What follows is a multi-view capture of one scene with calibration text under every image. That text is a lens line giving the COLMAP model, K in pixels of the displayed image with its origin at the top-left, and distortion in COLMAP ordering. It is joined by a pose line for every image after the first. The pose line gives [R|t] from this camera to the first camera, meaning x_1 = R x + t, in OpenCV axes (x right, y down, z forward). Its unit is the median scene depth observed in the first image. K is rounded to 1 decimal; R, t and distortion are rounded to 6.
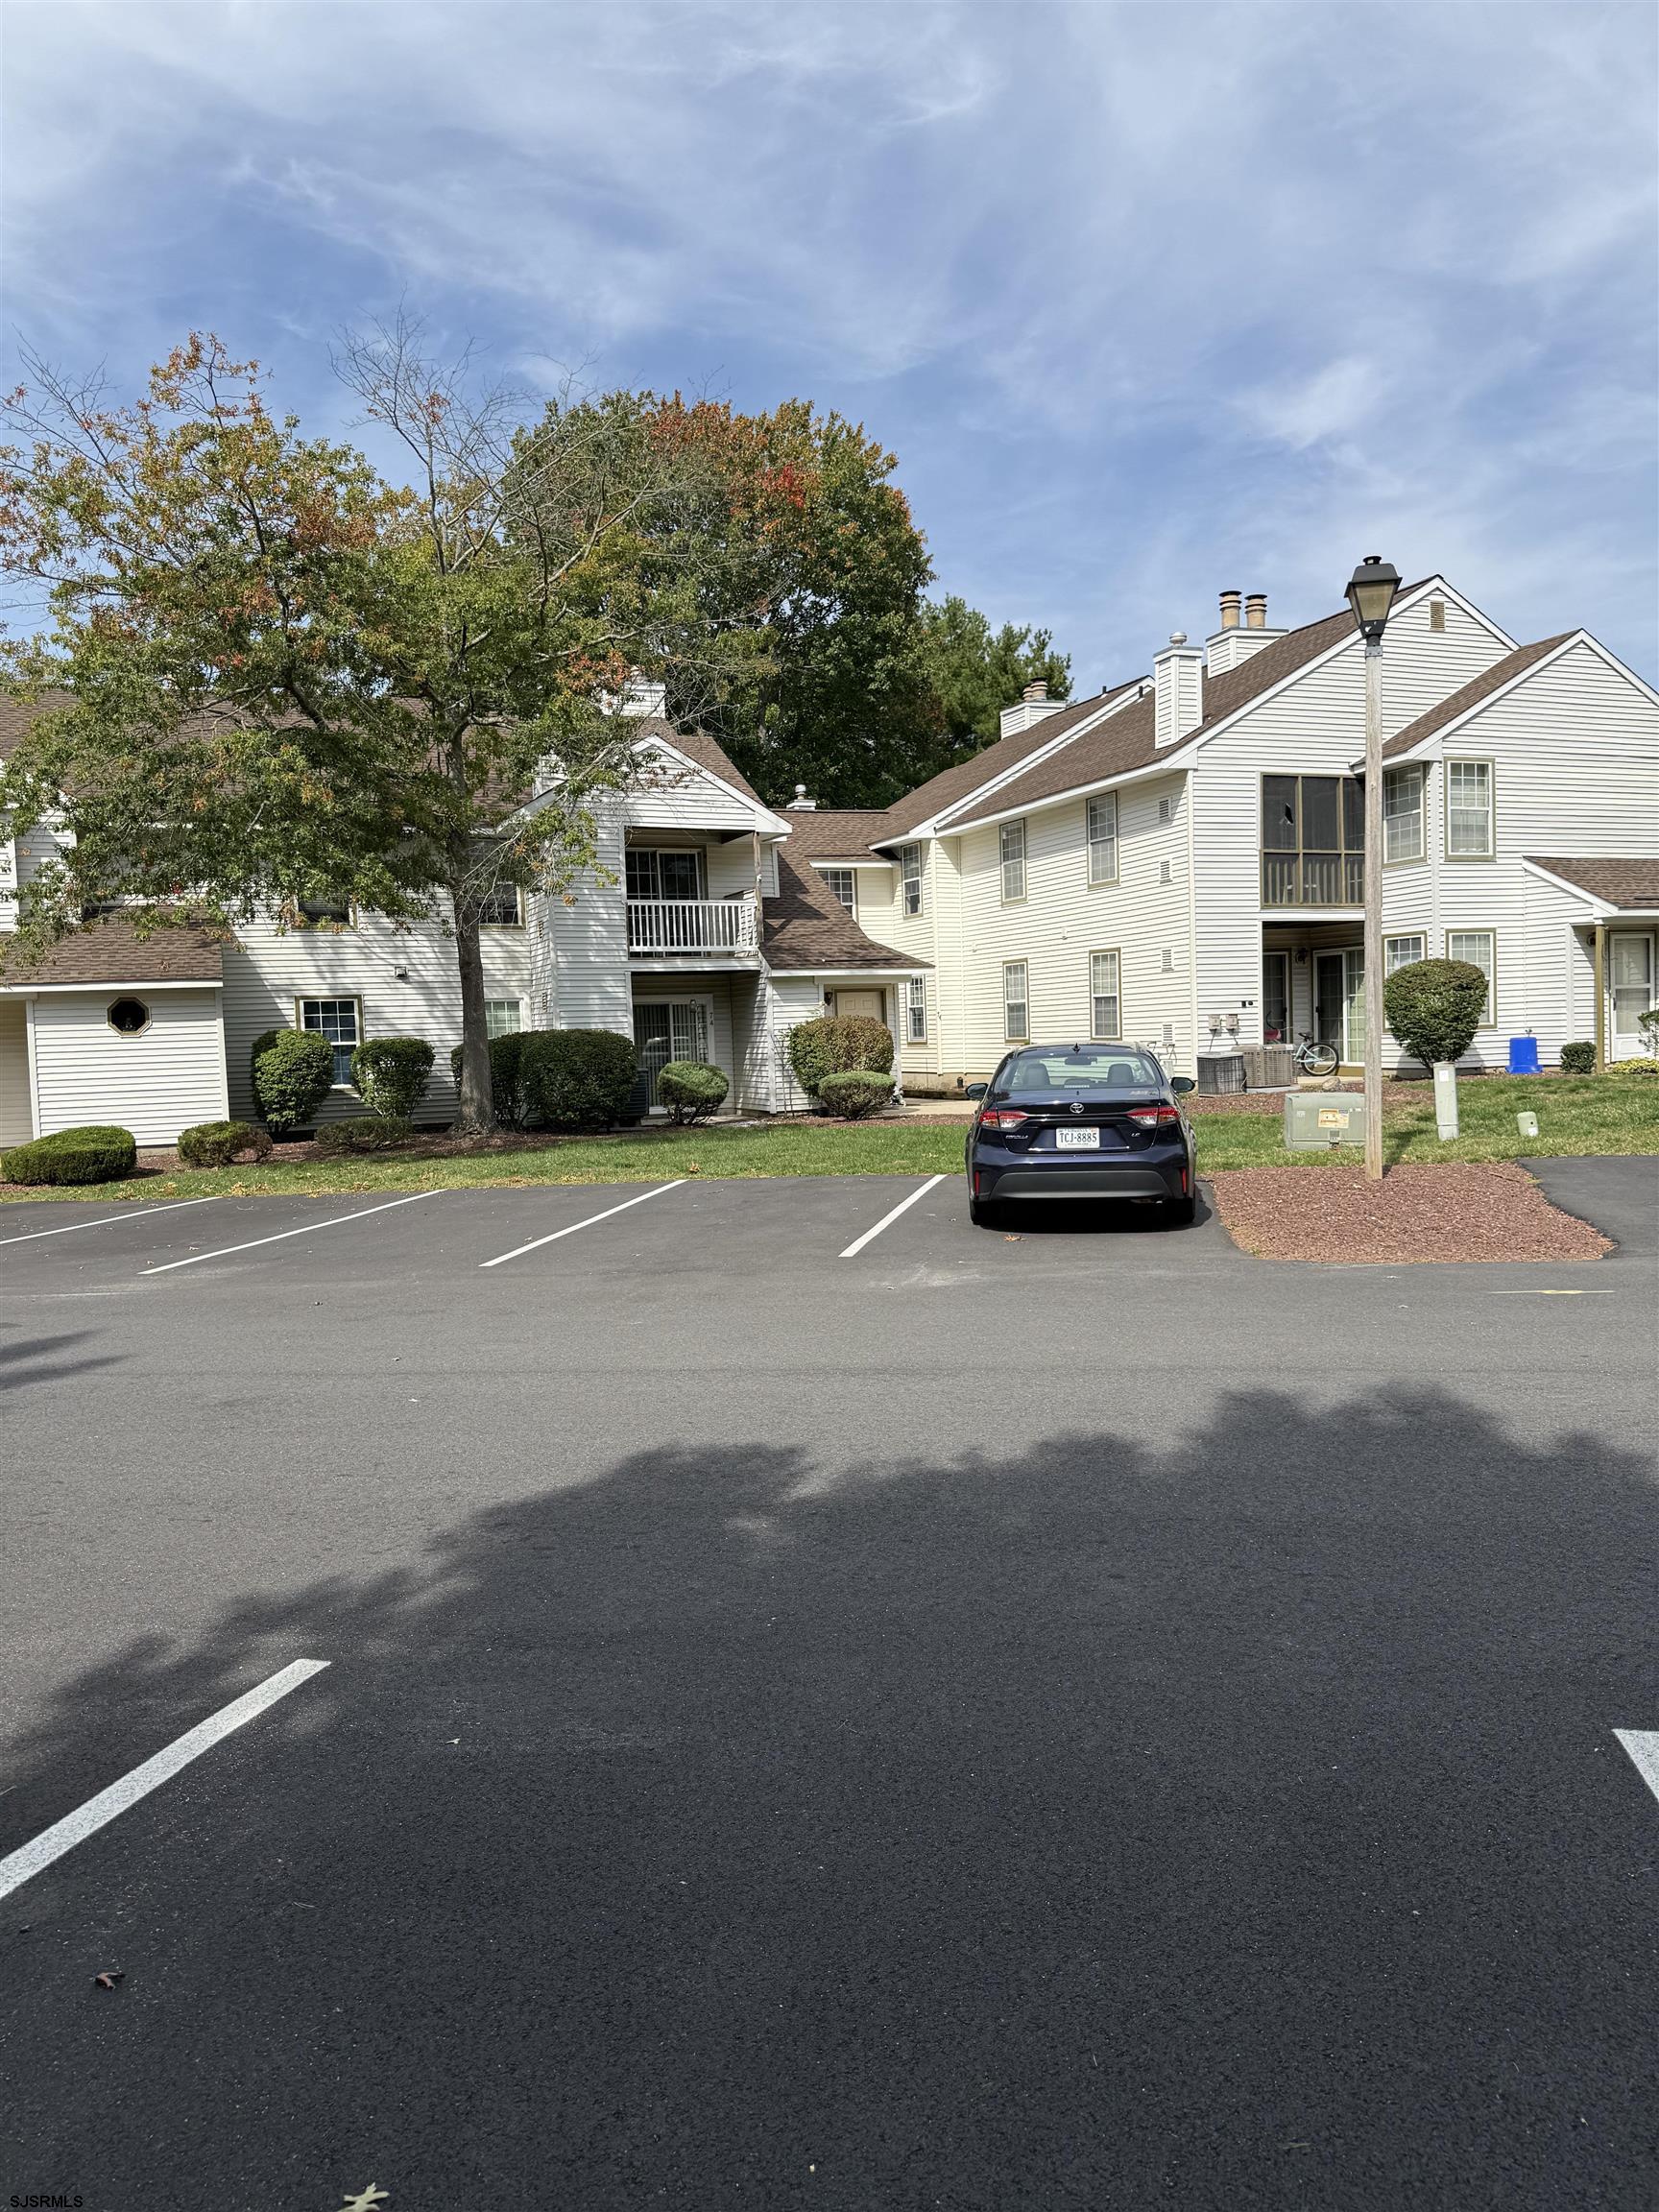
lens RADIAL K [[1537.4, 0, 829.5], [0, 1537.4, 1106.0], [0, 0, 1]] dist [0.119094, -0.000794]
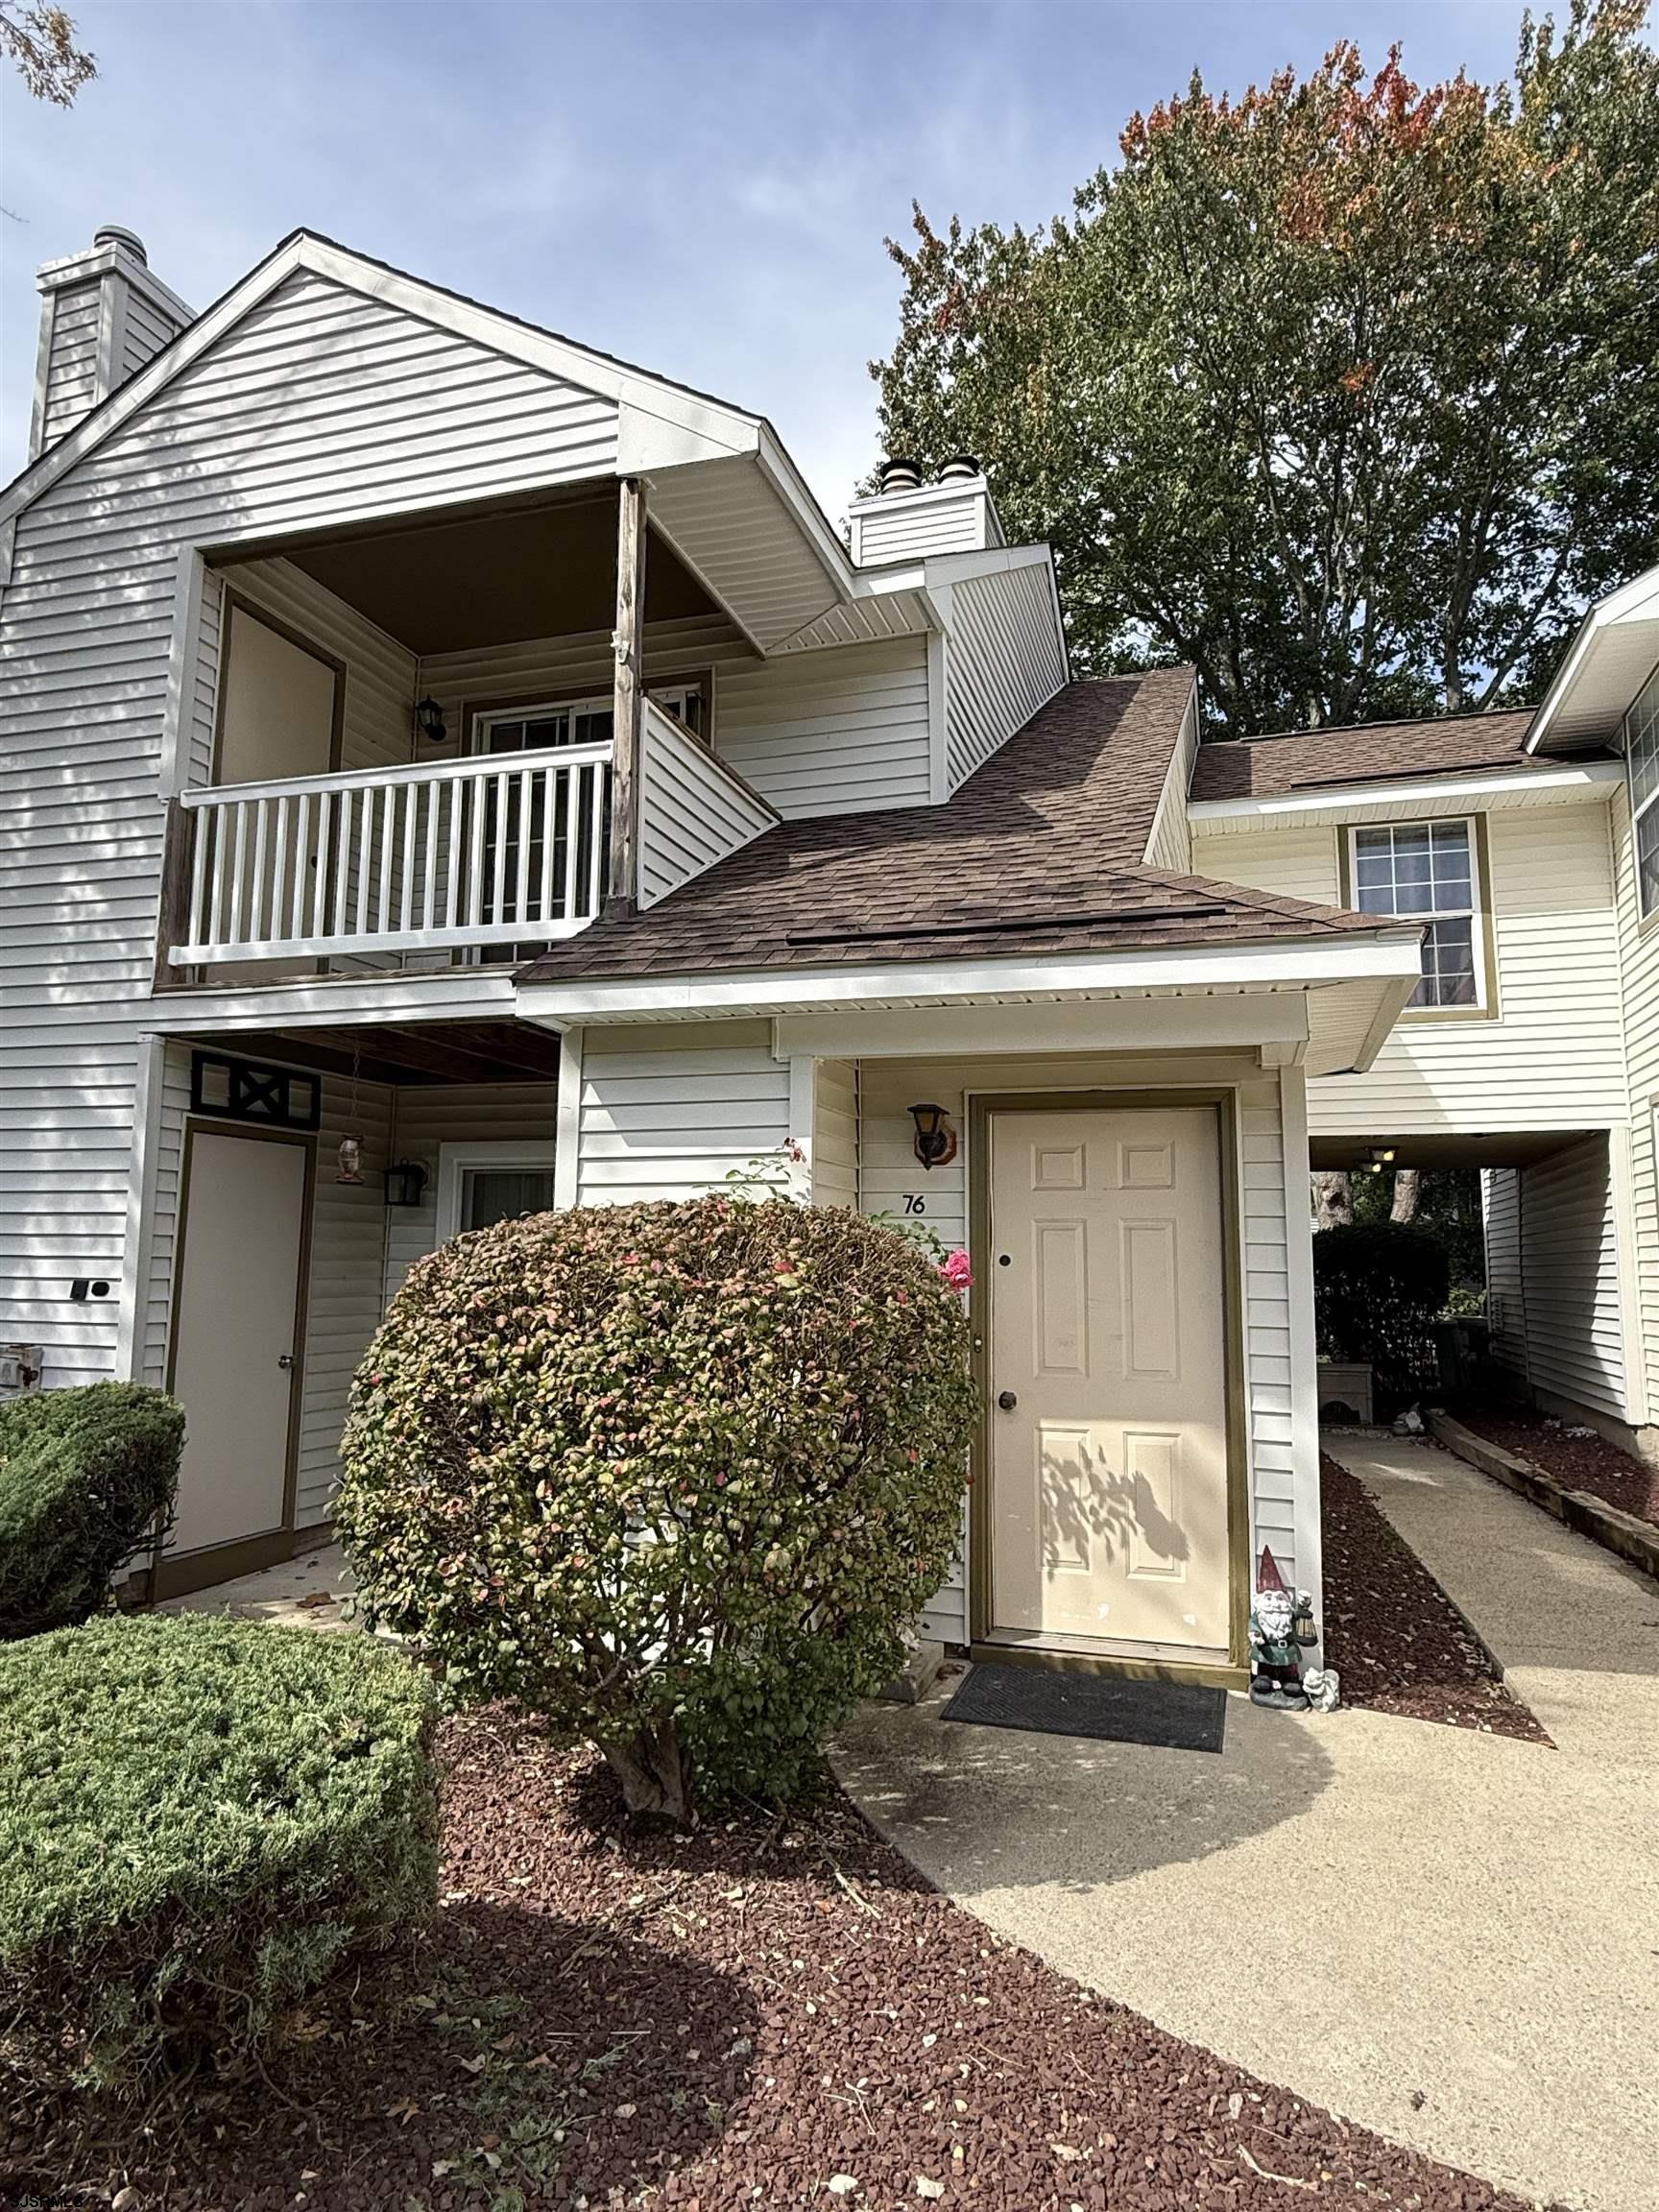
lens RADIAL K [[1328.1, 0, 837.5], [0, 1328.1, 1094.7], [0, 0, 1]] dist [0.003362, 0.001484]
pose [[0.773755, -0.038362, -0.632323, 0.116328], [-0.070069, 0.986858, -0.145611, -0.048846], [0.629599, 0.156973, 0.760897, 0.882765]]
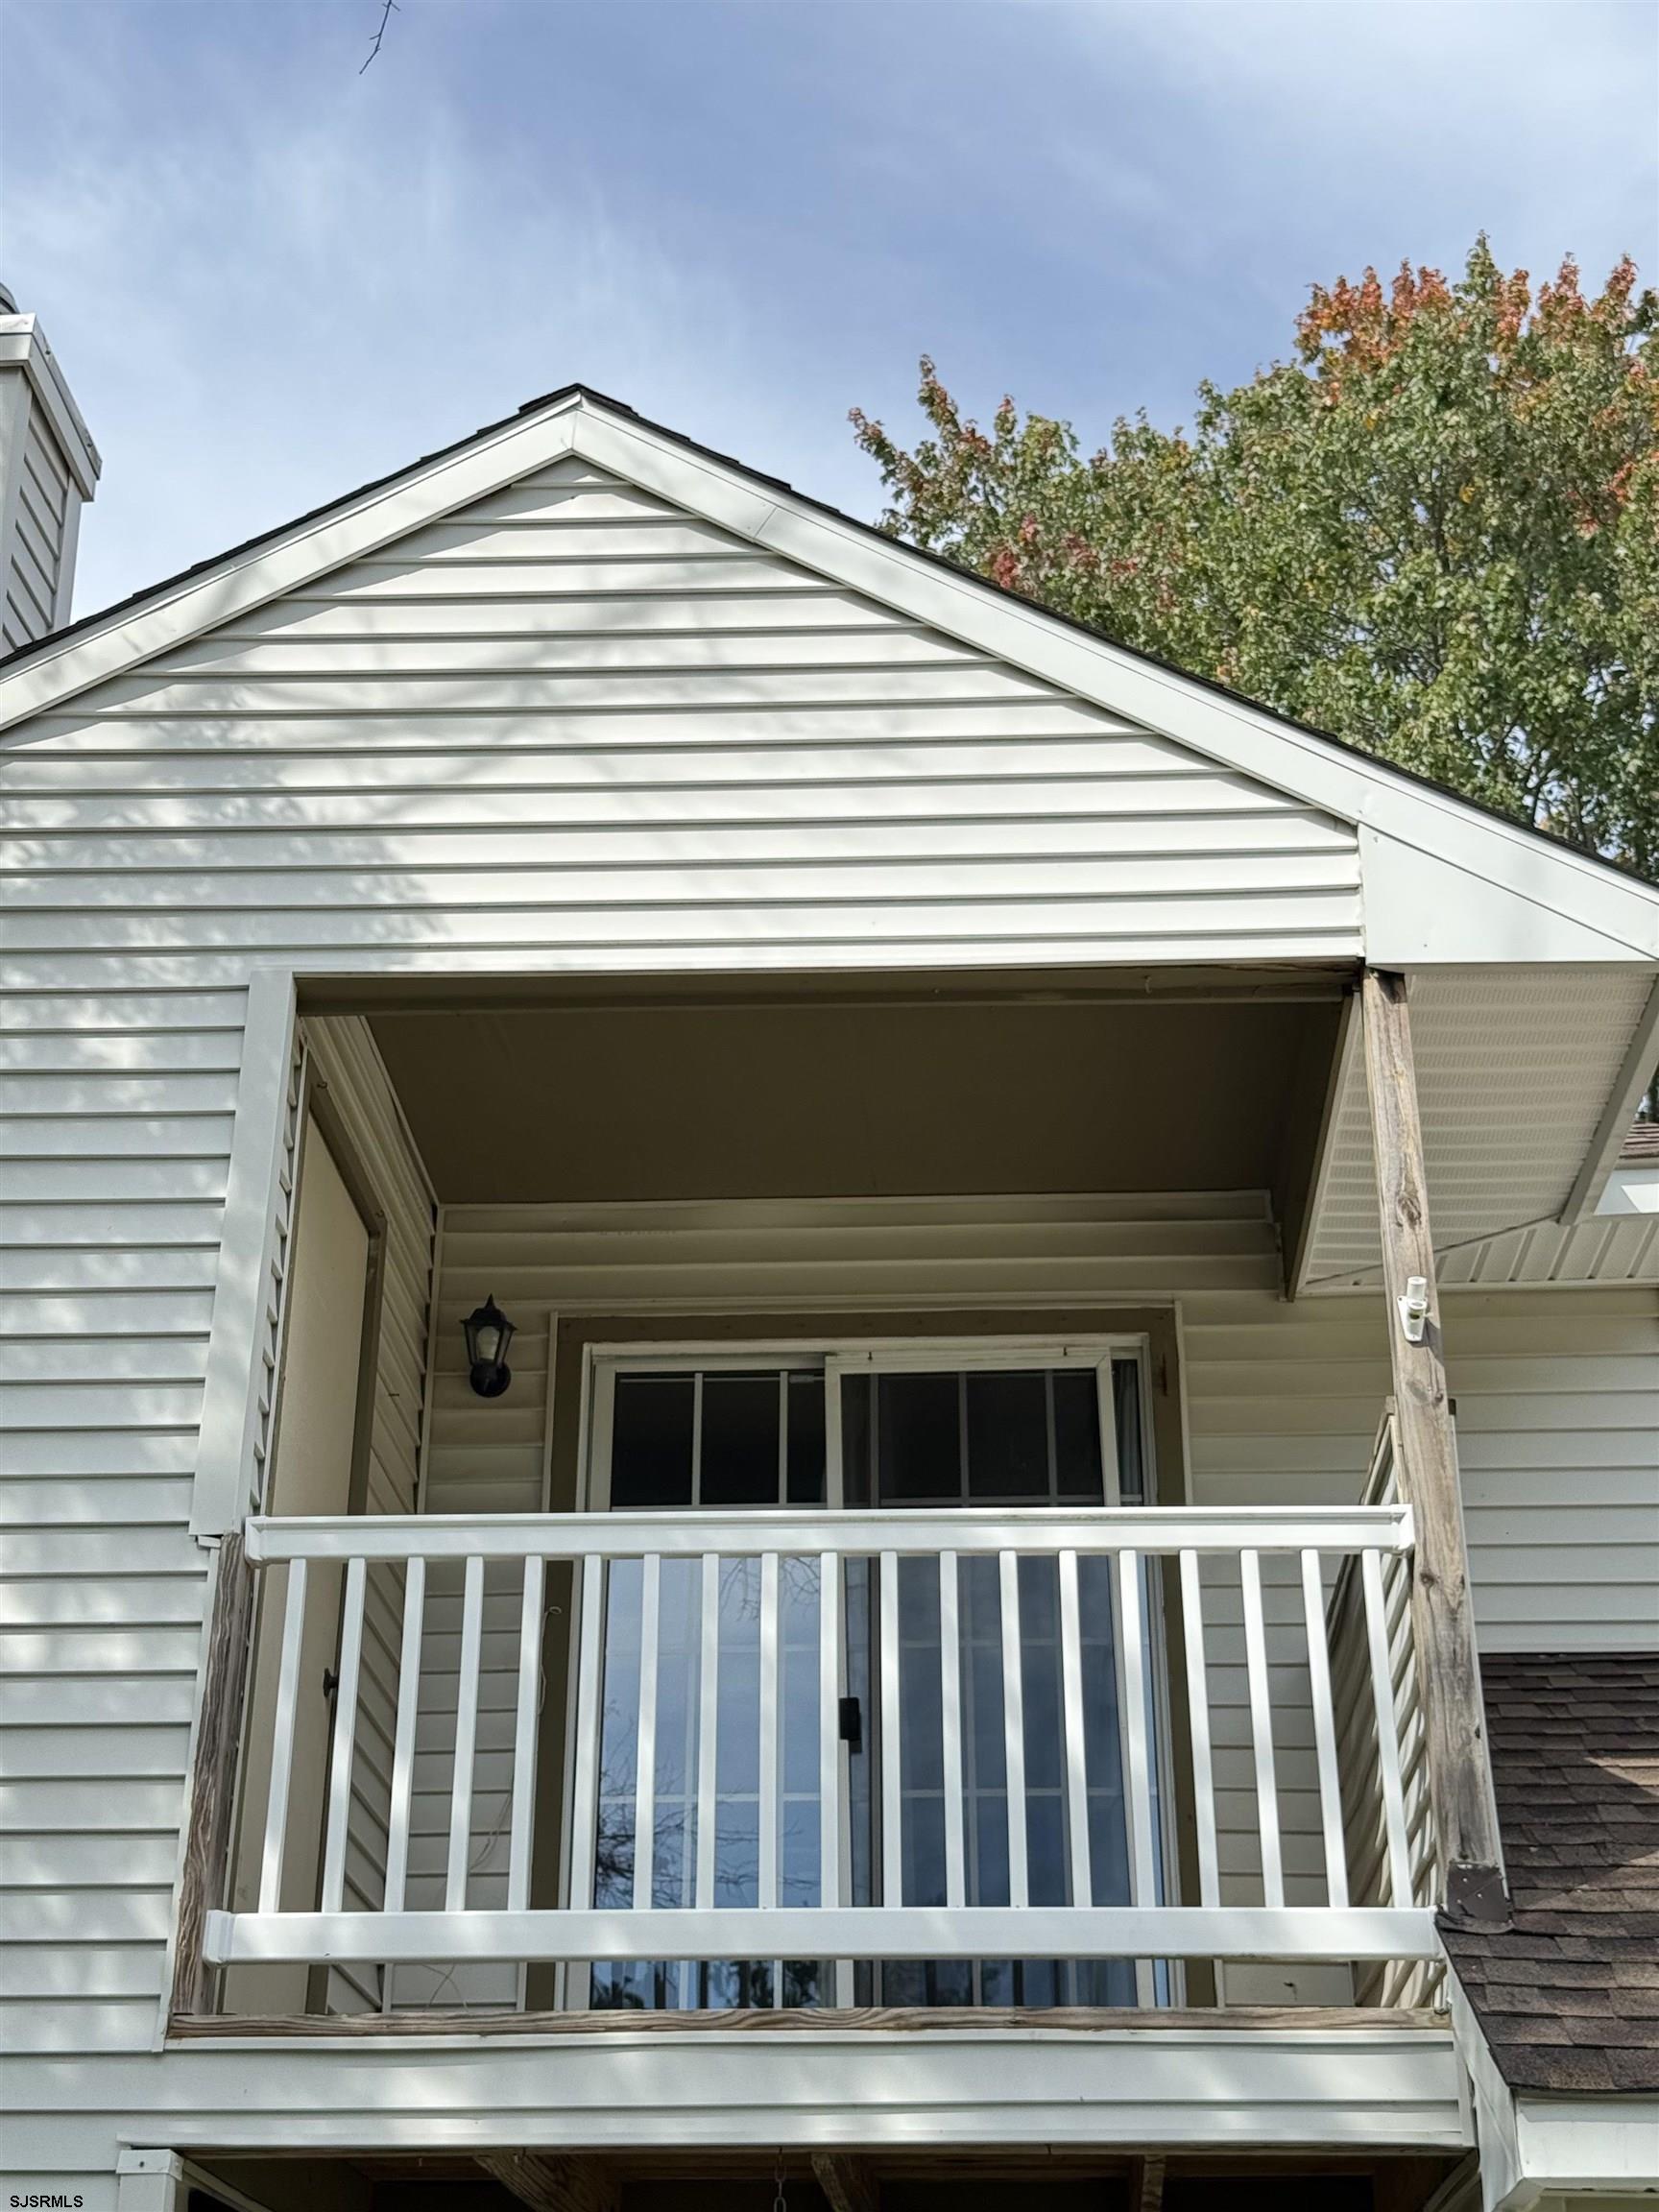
lens RADIAL K [[3068.0, 0, 829.5], [0, 3068.0, 1106.0], [0, 0, 1]] dist [0.281505, -0.636888]
pose [[0.905633, -0.153059, -0.395477, 0.010172], [-0.058501, 0.878580, -0.473998, -0.048732], [0.420008, 0.452404, 0.786717, 0.801879]]
